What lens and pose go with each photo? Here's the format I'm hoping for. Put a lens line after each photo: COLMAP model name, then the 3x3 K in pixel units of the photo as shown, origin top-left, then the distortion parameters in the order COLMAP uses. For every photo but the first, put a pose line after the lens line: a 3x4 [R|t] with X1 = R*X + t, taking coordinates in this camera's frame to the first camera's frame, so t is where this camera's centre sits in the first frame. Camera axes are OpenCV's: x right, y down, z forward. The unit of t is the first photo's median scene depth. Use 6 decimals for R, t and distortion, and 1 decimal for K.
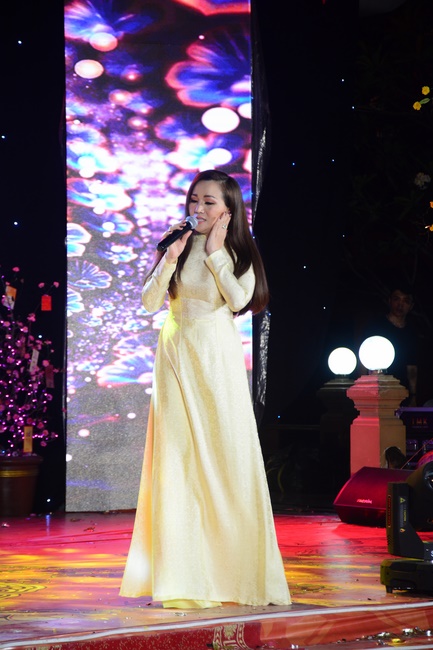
lens RADIAL K [[2272.7, 0, 217.7], [0, 2272.7, 324.2], [0, 0, 1]] dist [1.222259, 0.000000]
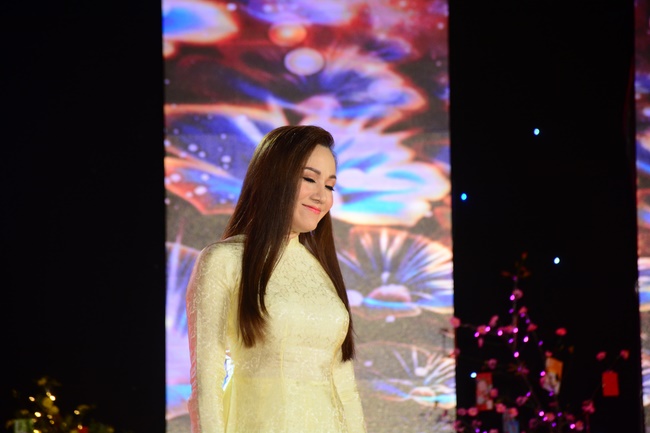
lens RADIAL K [[3926.2, 0, 326.0], [0, 3926.2, 213.7], [0, 0, 1]] dist [3.952134, 0.000000]
pose [[0.989494, -0.029235, -0.141589, 0.008063], [0.021837, 0.998328, -0.053528, 0.001918], [0.142917, 0.049874, 0.988477, -0.135038]]
